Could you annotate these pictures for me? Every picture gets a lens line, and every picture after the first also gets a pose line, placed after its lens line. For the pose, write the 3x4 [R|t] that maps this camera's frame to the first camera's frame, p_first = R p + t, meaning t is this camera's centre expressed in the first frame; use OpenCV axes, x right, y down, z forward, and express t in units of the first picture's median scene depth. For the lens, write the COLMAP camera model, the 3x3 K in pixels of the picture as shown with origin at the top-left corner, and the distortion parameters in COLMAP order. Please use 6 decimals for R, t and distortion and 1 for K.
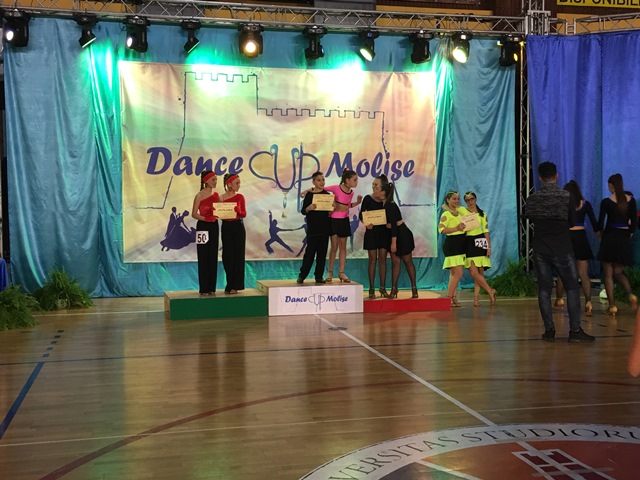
lens RADIAL K [[763.8, 0, 318.9], [0, 763.8, 224.3], [0, 0, 1]] dist [0.056155, 0.000000]
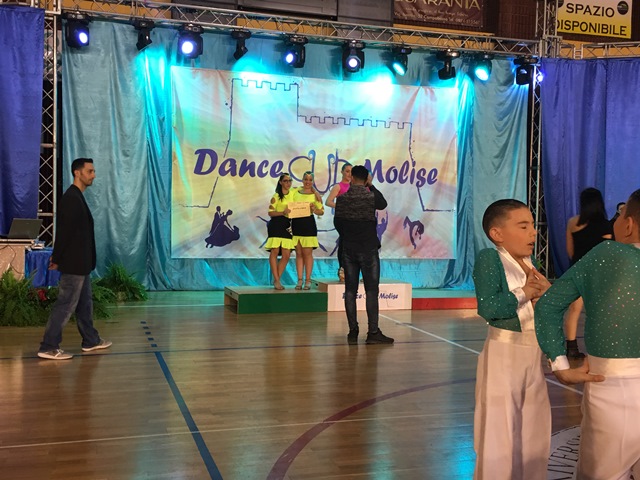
lens RADIAL K [[719.3, 0, 309.2], [0, 719.3, 224.8], [0, 0, 1]] dist [0.052132, 0.000000]
pose [[0.996331, 0.025668, 0.081645, -0.141661], [-0.025701, 0.999669, -0.000638, 0.000402], [-0.081634, -0.001463, 0.996661, 0.001485]]
